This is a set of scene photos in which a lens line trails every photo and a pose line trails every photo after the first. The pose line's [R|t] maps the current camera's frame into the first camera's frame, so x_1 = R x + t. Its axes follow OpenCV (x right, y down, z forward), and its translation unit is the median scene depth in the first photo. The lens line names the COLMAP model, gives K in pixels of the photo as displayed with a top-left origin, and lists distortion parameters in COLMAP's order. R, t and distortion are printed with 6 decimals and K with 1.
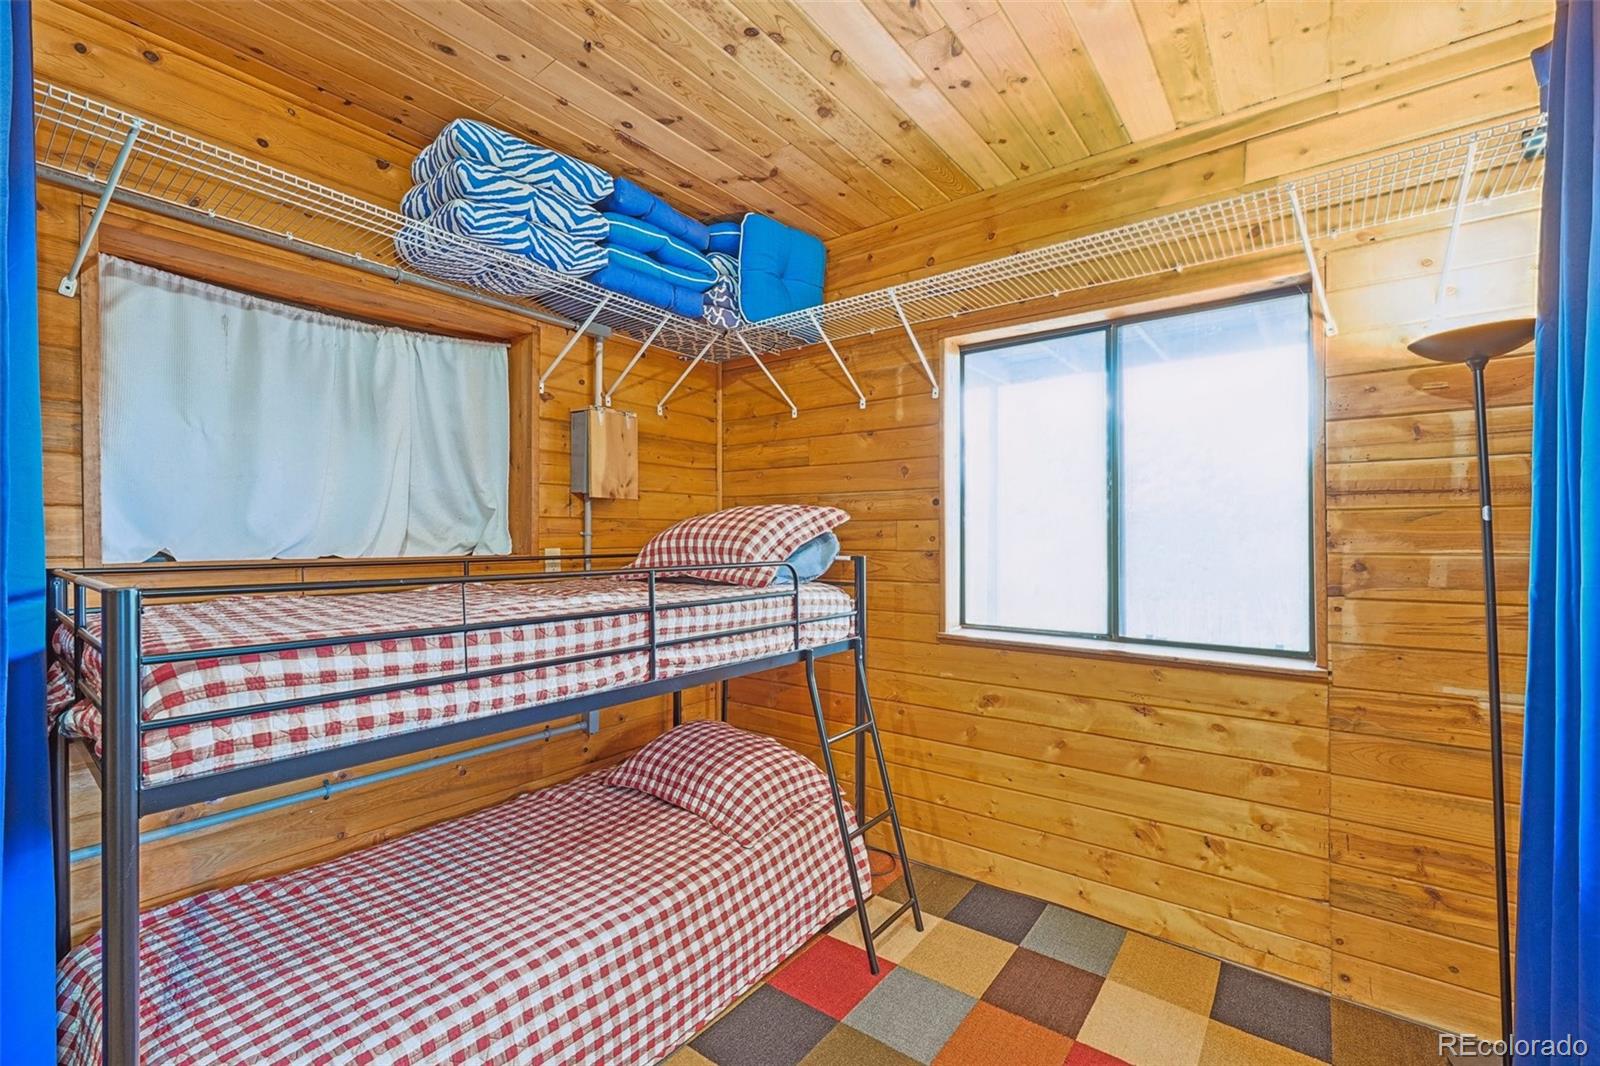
lens RADIAL K [[697.4, 0, 789.0], [0, 697.4, 532.7], [0, 0, 1]] dist [0.003716, 0.000727]
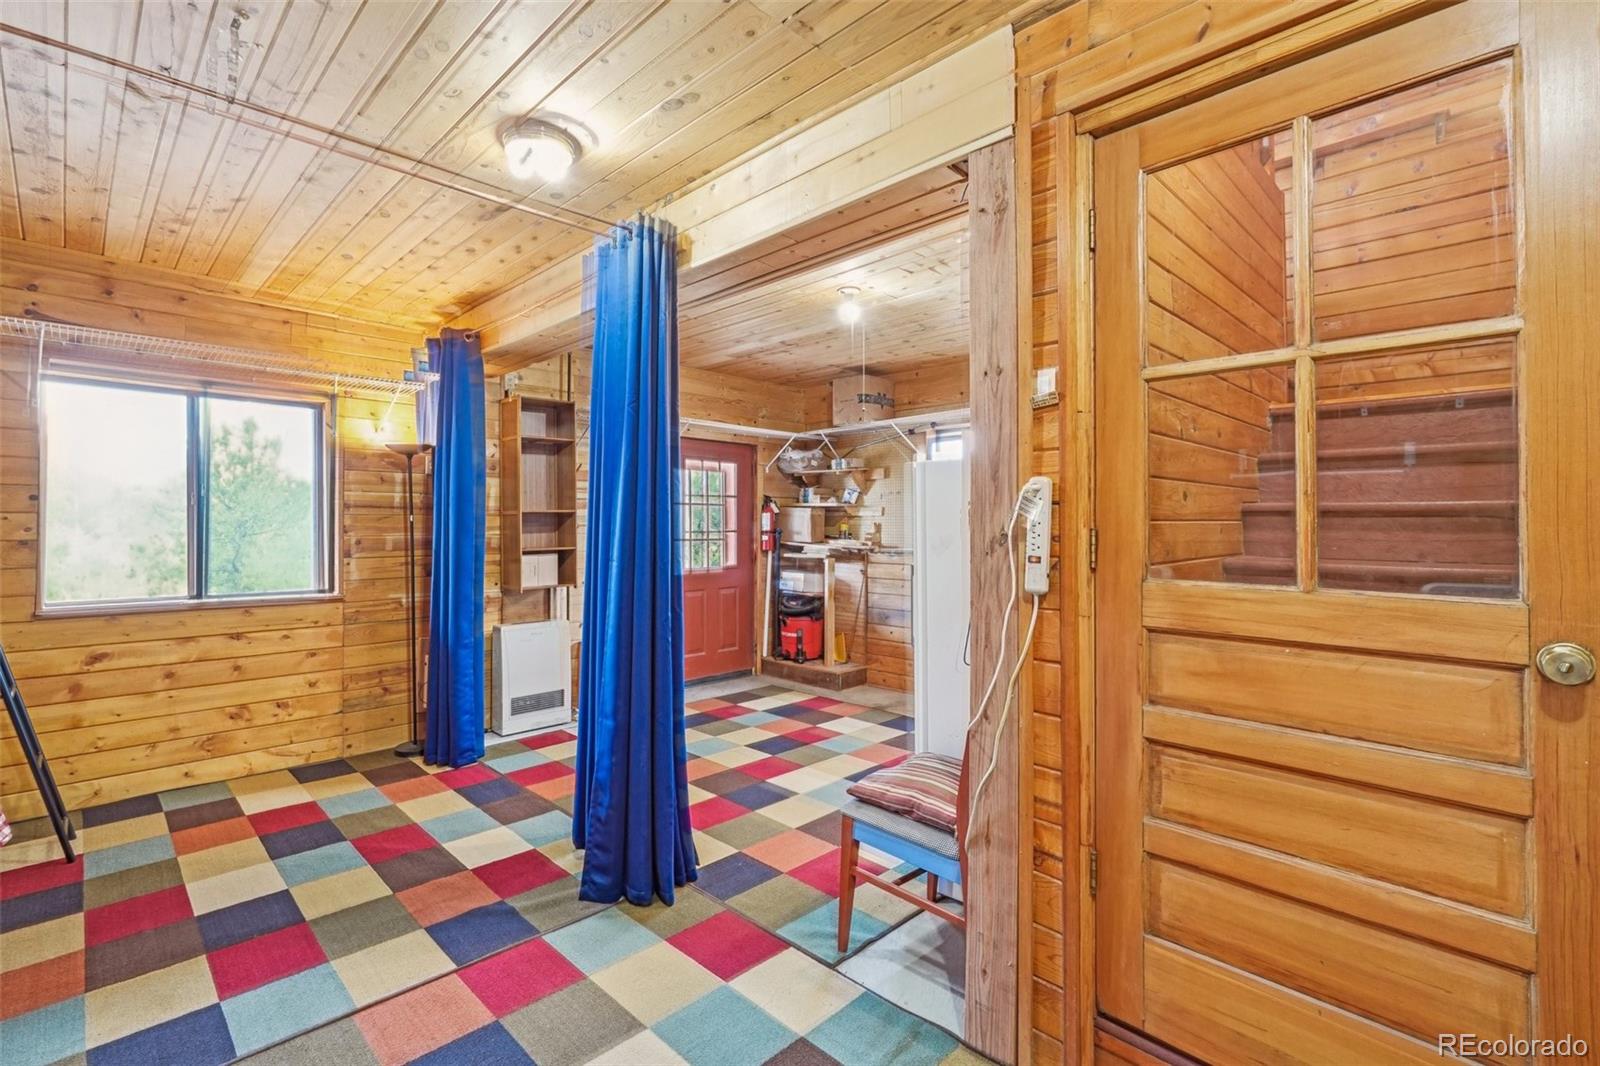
lens RADIAL K [[697.4, 0, 797.0], [0, 697.4, 522.7], [0, 0, 1]] dist [0.003716, 0.000727]
pose [[0.109847, 0.011196, 0.993885, -1.089756], [-0.000398, 0.999937, -0.011220, 0.013481], [-0.993948, 0.000837, 0.109845, -0.511772]]
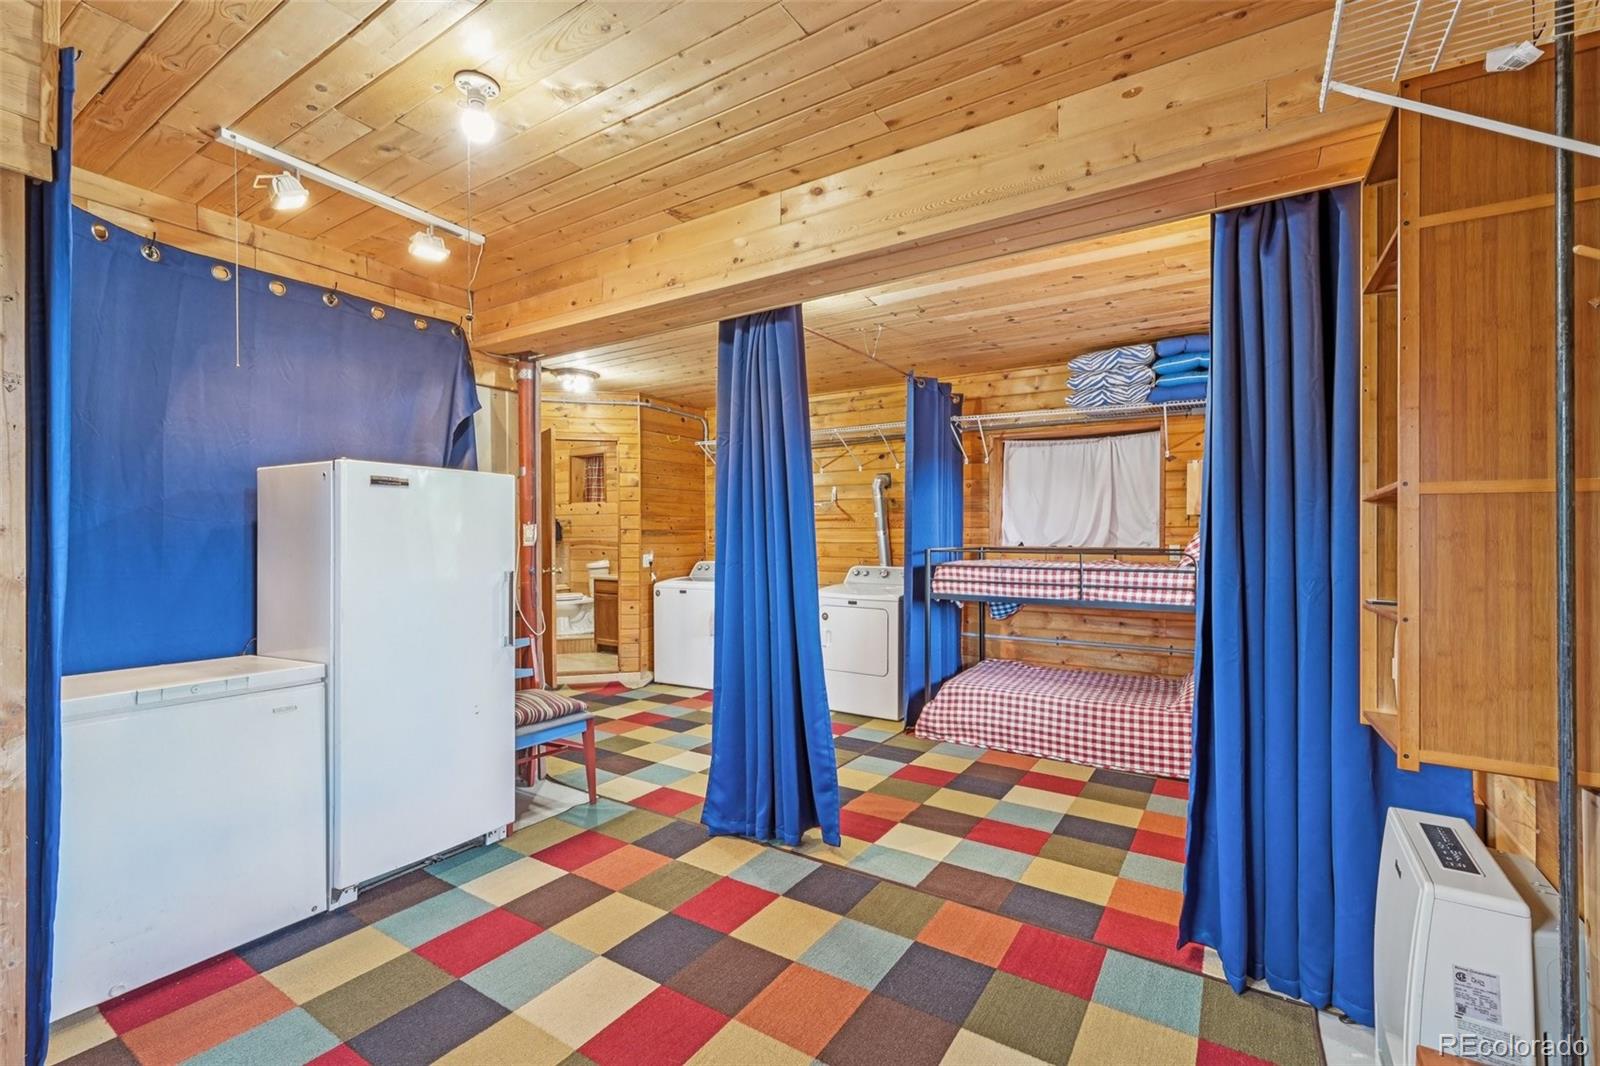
lens RADIAL K [[697.4, 0, 792.3], [0, 697.4, 530.2], [0, 0, 1]] dist [0.003716, 0.000727]
pose [[0.083783, -0.001965, -0.996482, 1.689203], [0.000444, 0.999998, -0.001934, -0.014374], [0.996484, -0.000281, 0.083784, -0.123806]]
